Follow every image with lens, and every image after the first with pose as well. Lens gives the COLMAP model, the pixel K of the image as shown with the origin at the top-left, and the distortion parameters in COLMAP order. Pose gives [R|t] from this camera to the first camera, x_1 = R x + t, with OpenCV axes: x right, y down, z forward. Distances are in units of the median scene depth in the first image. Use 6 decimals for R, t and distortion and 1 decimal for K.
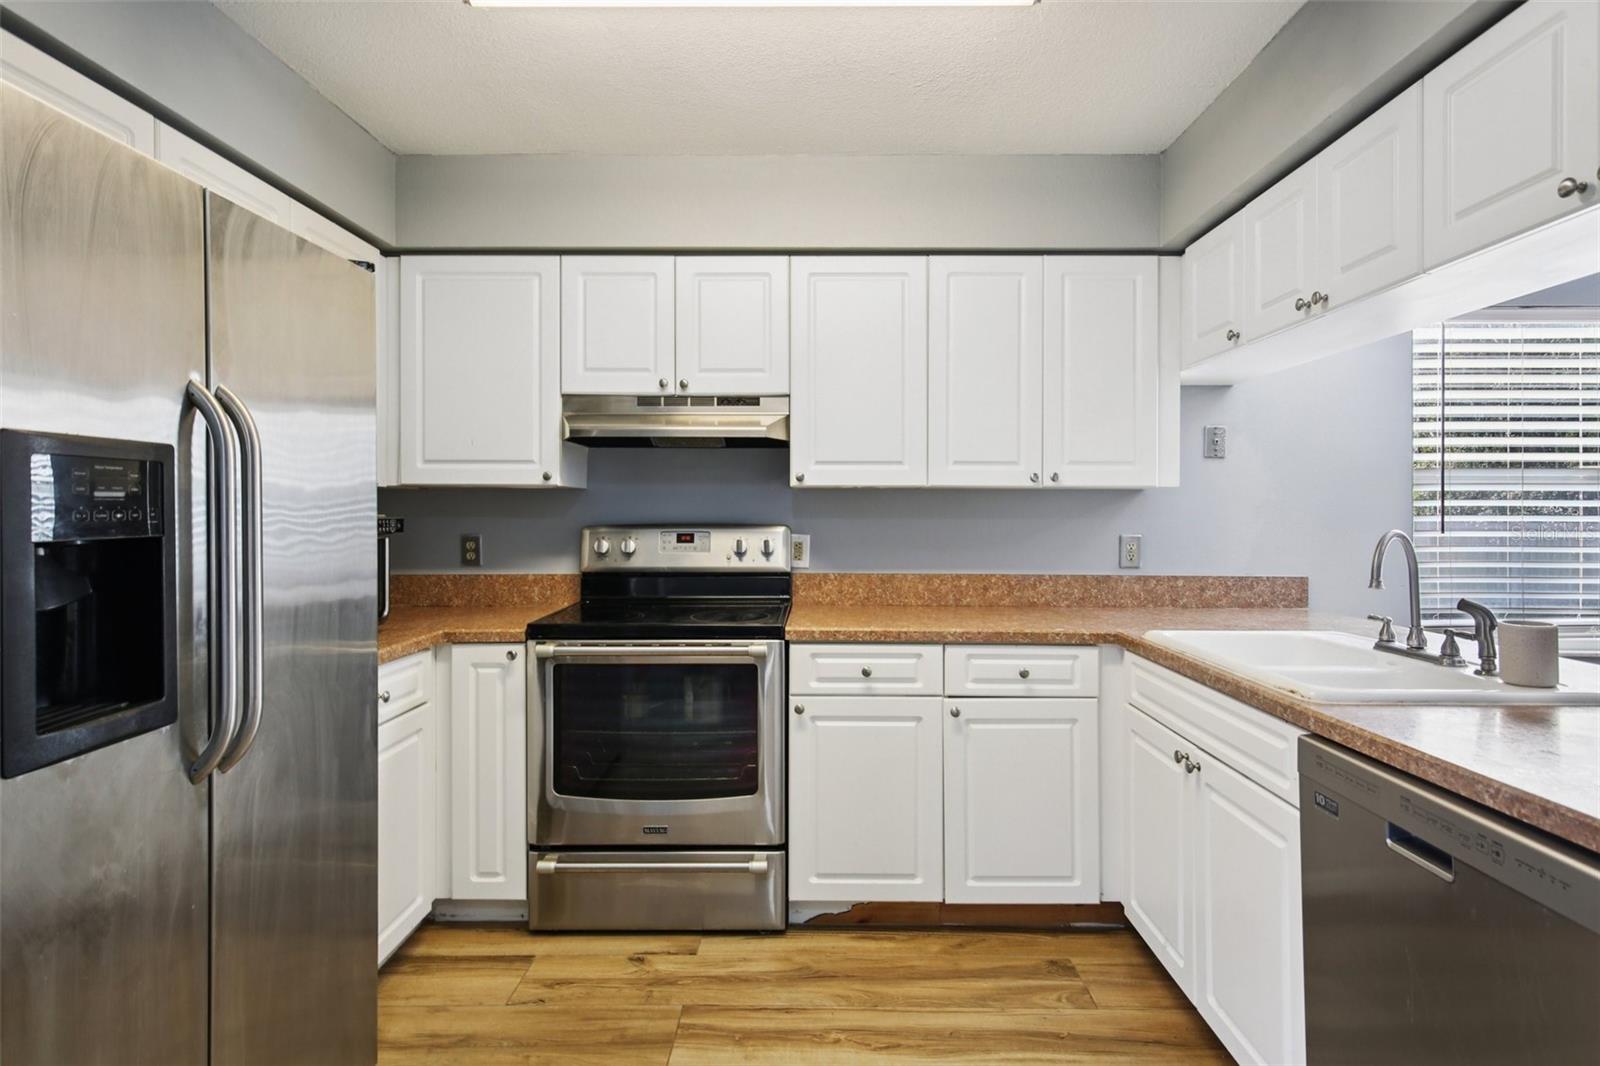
lens RADIAL K [[830.9, 0, 797.1], [0, 830.9, 513.6], [0, 0, 1]] dist [0.003776, -0.001817]
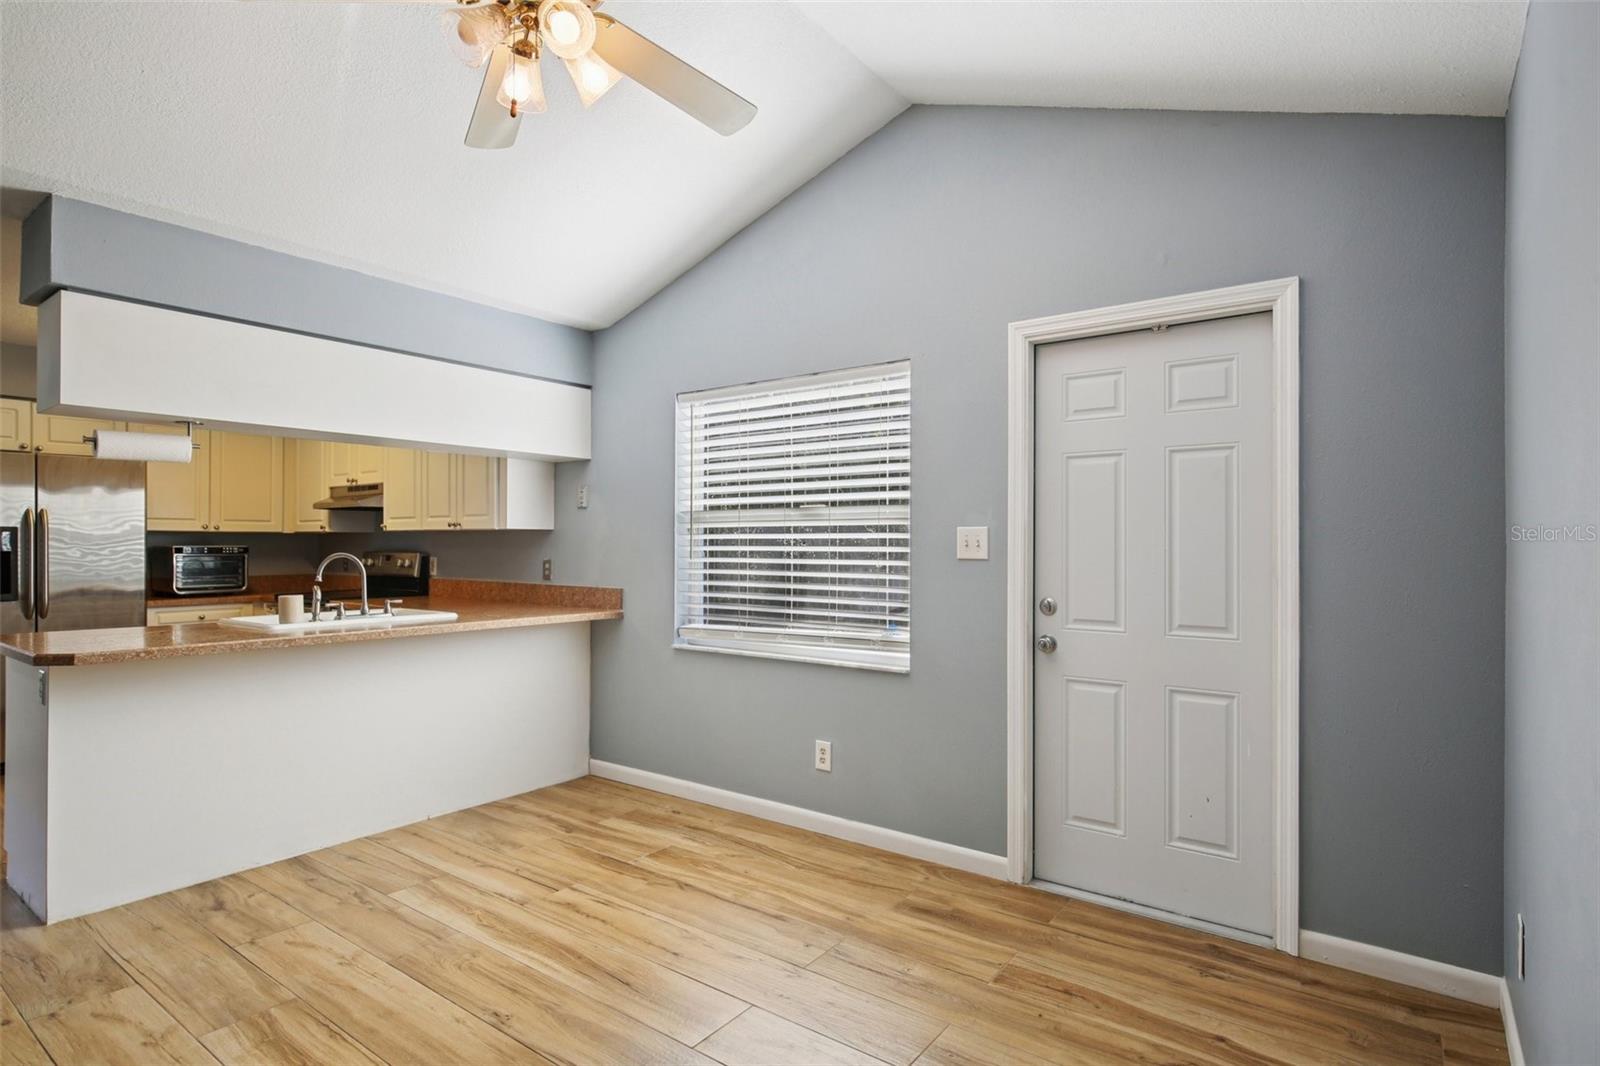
lens RADIAL K [[830.9, 0, 789.2], [0, 830.9, 526.1], [0, 0, 1]] dist [0.003776, -0.001817]
pose [[0.803049, -0.014953, -0.595726, 1.893002], [-0.000157, 0.999680, -0.025304, 0.004242], [0.595913, 0.020414, 0.802789, 0.017822]]
